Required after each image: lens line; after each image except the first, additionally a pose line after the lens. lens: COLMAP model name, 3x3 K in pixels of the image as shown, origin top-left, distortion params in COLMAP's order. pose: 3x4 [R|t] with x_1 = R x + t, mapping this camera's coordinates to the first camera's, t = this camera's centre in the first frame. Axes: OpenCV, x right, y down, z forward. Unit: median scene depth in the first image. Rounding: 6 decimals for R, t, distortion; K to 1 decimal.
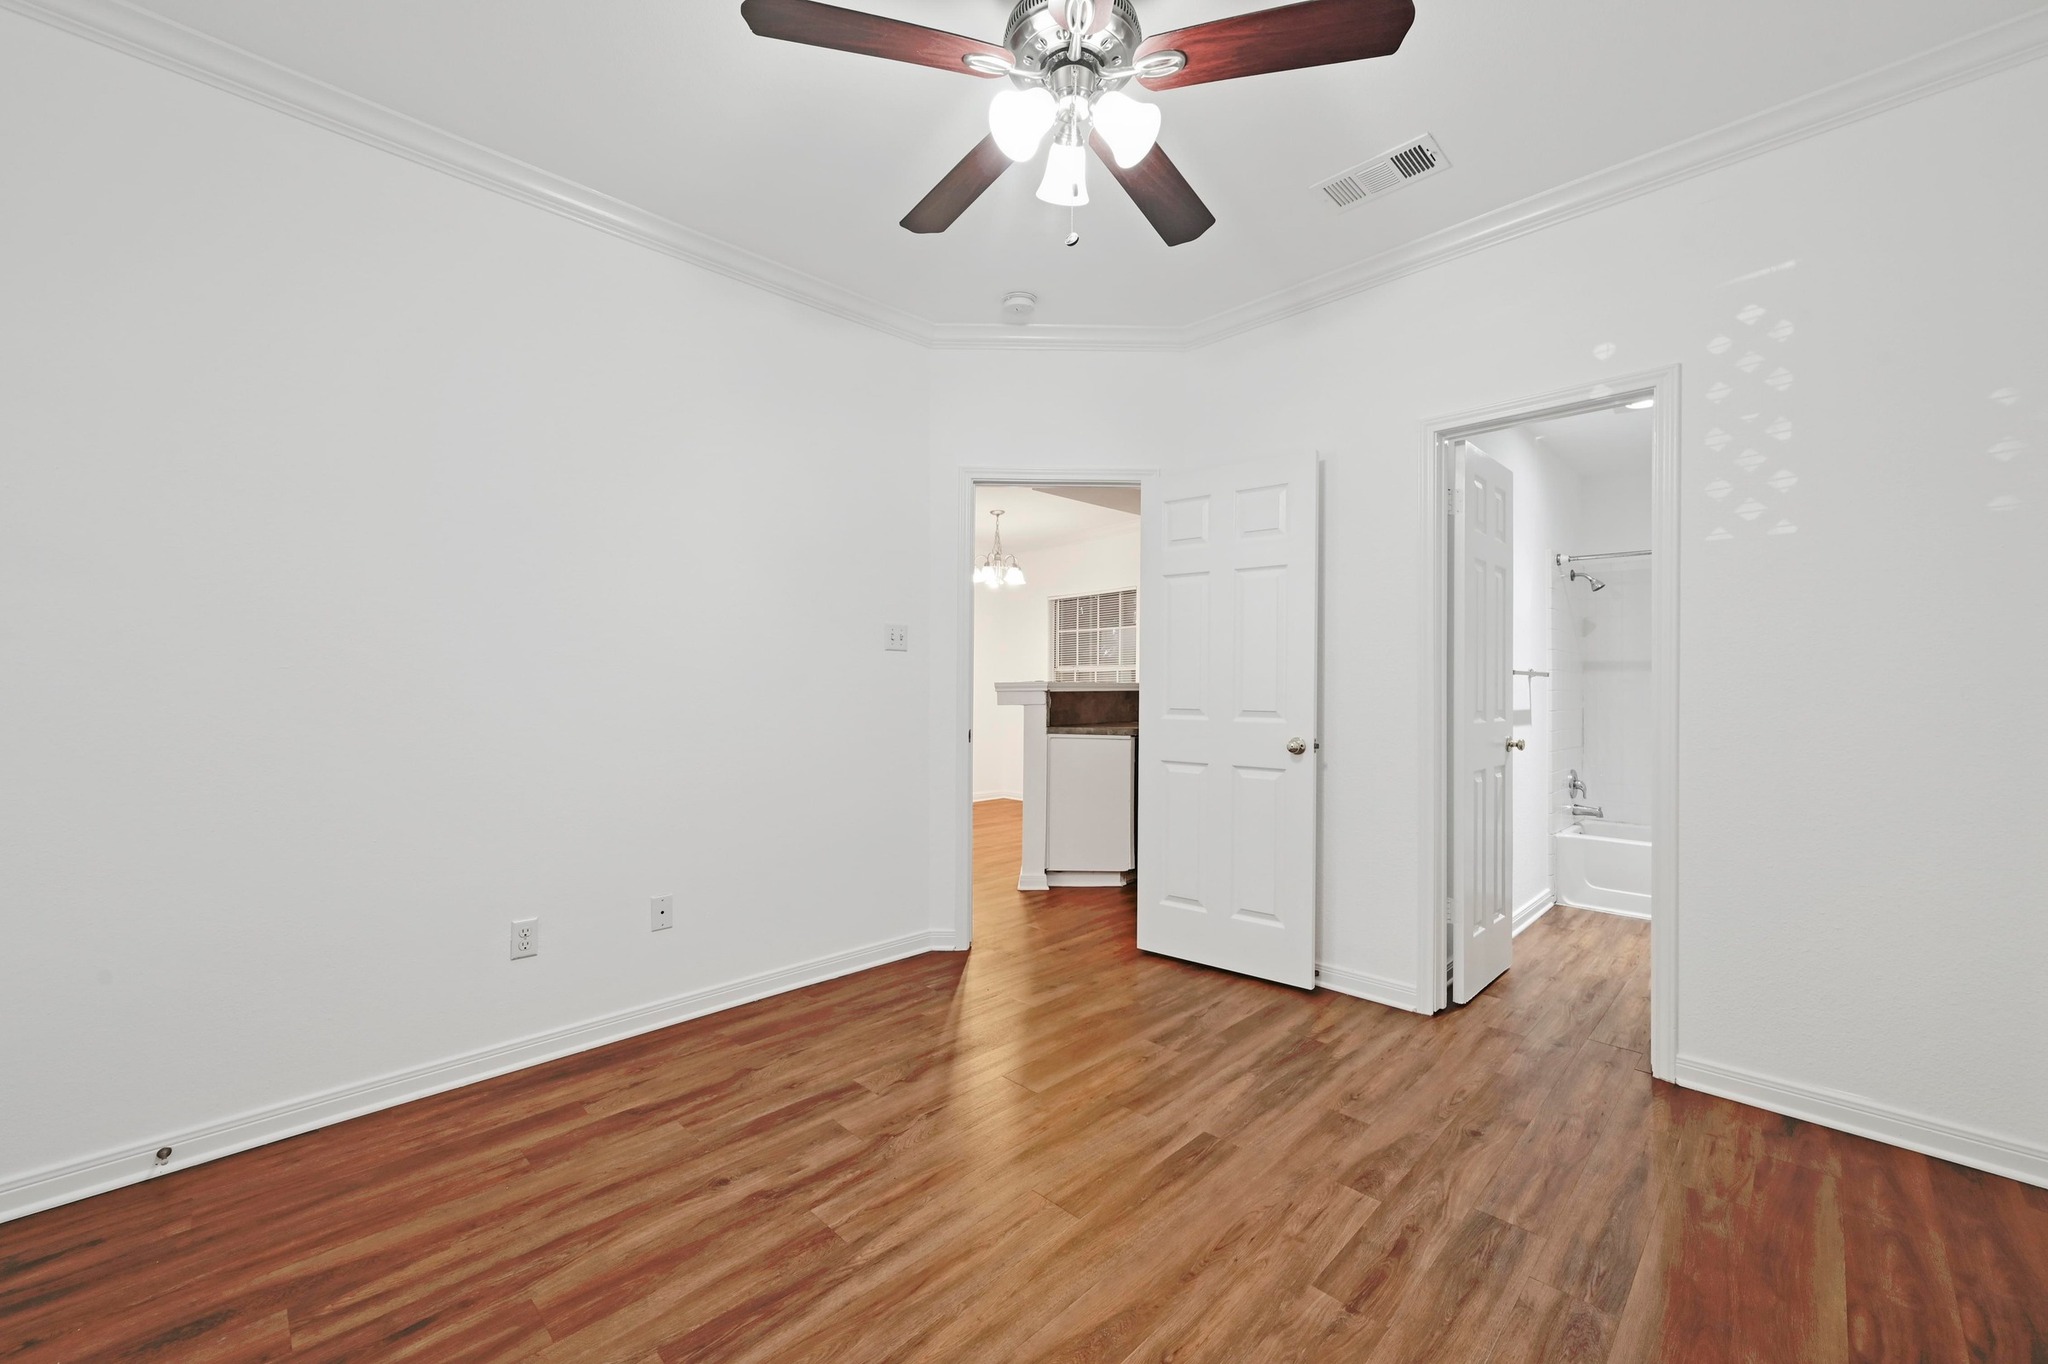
lens RADIAL K [[818.3, 0, 1019.5], [0, 818.3, 684.7], [0, 0, 1]] dist [0.000609, -0.000033]
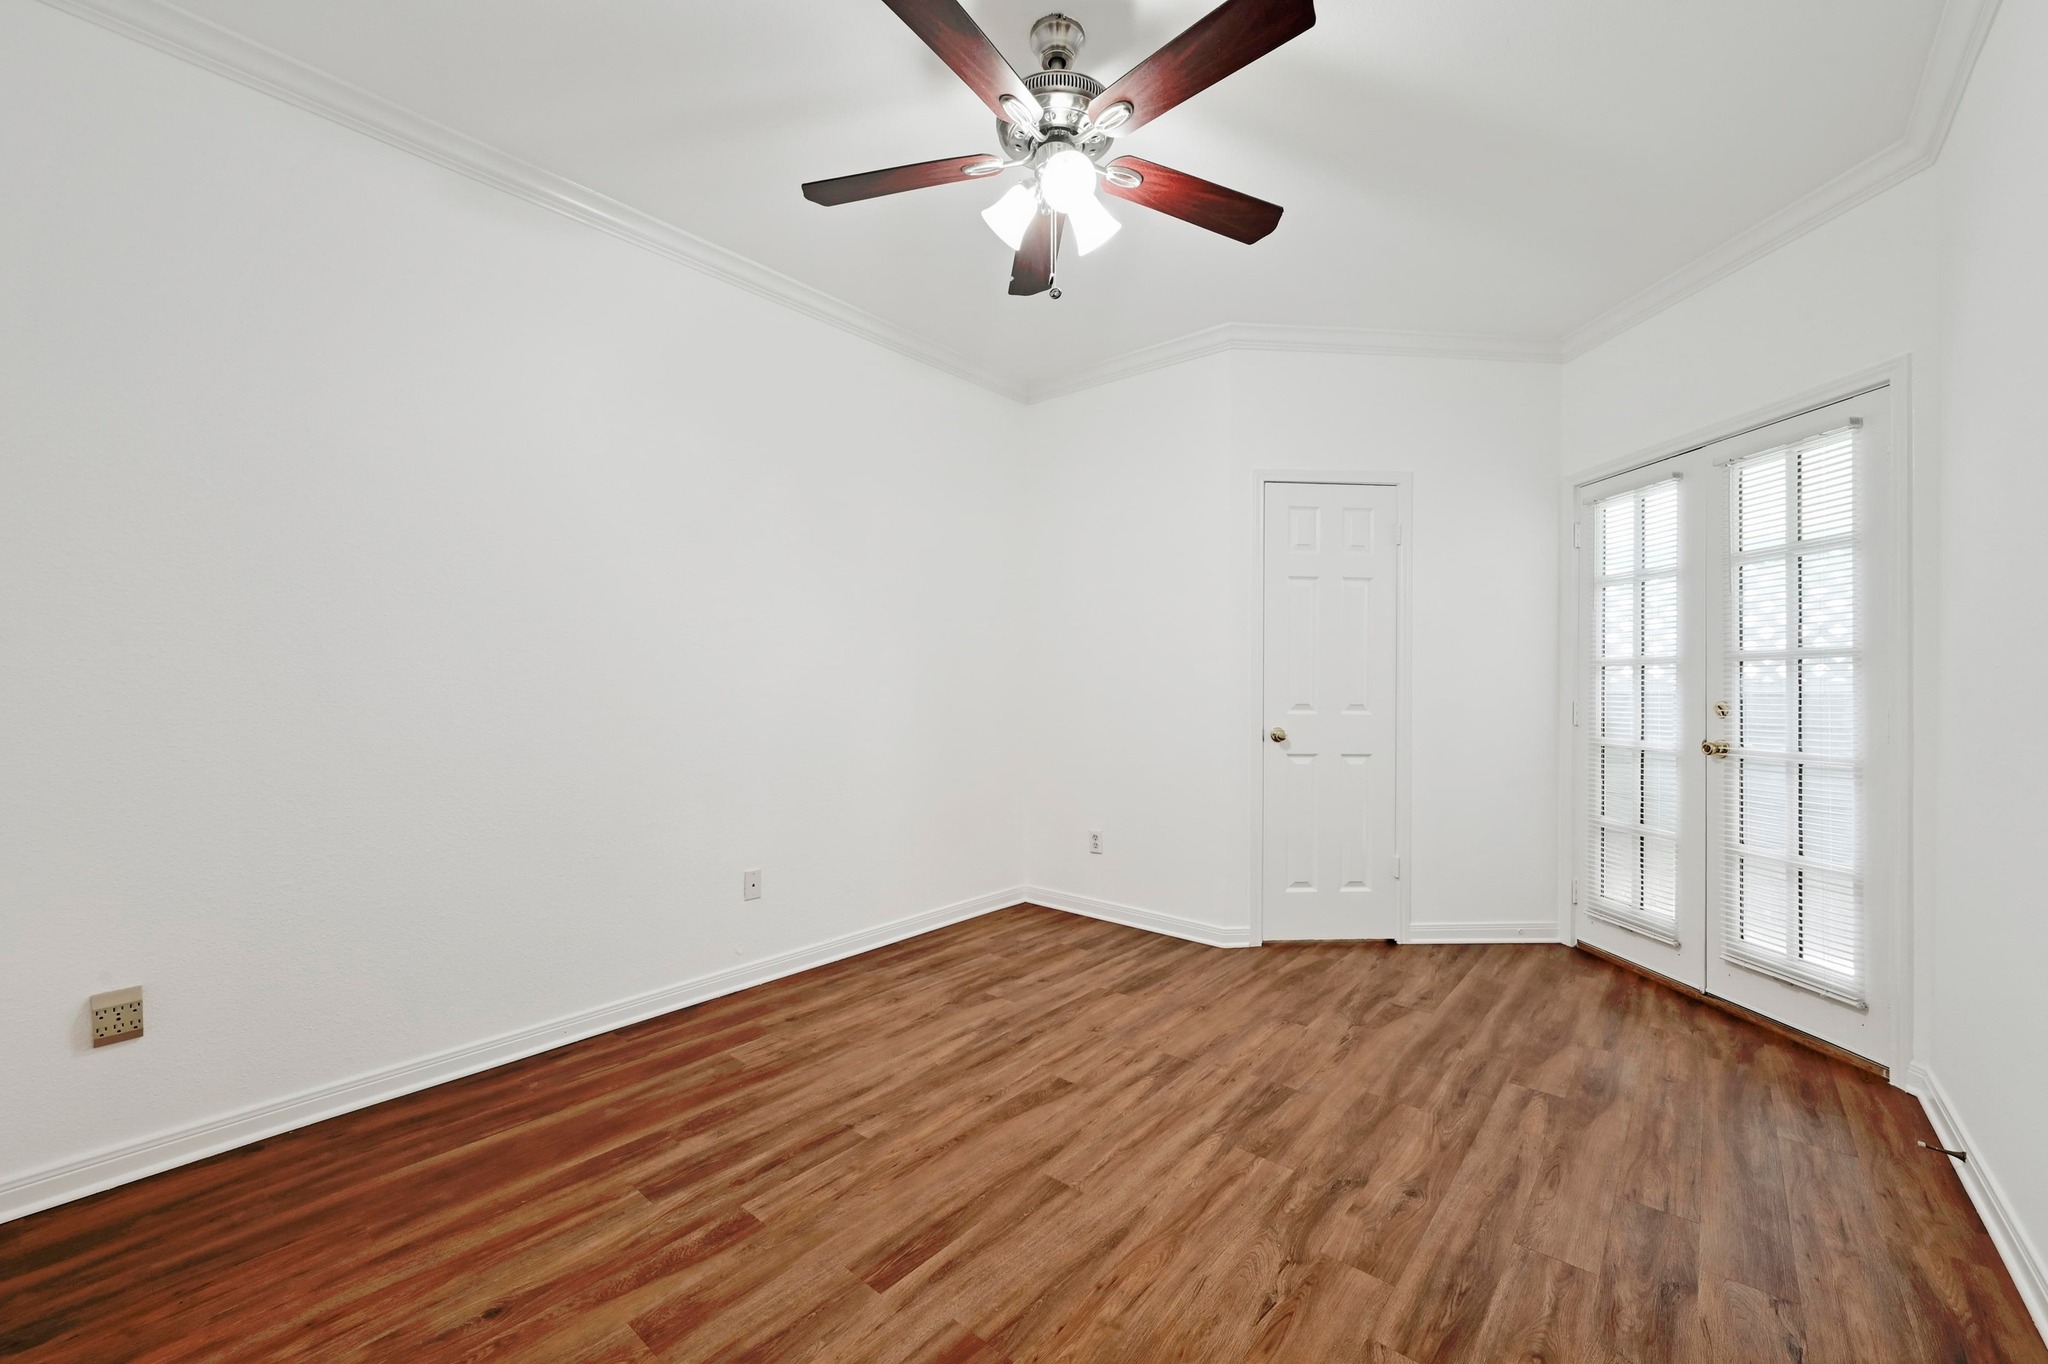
lens RADIAL K [[818.3, 0, 1020.2], [0, 818.3, 683.8], [0, 0, 1]] dist [0.000609, -0.000033]
pose [[-0.997284, -0.004247, -0.073533, 0.180594], [-0.003672, 0.999962, -0.007956, 0.010734], [0.073564, -0.007664, -0.997261, 1.989999]]
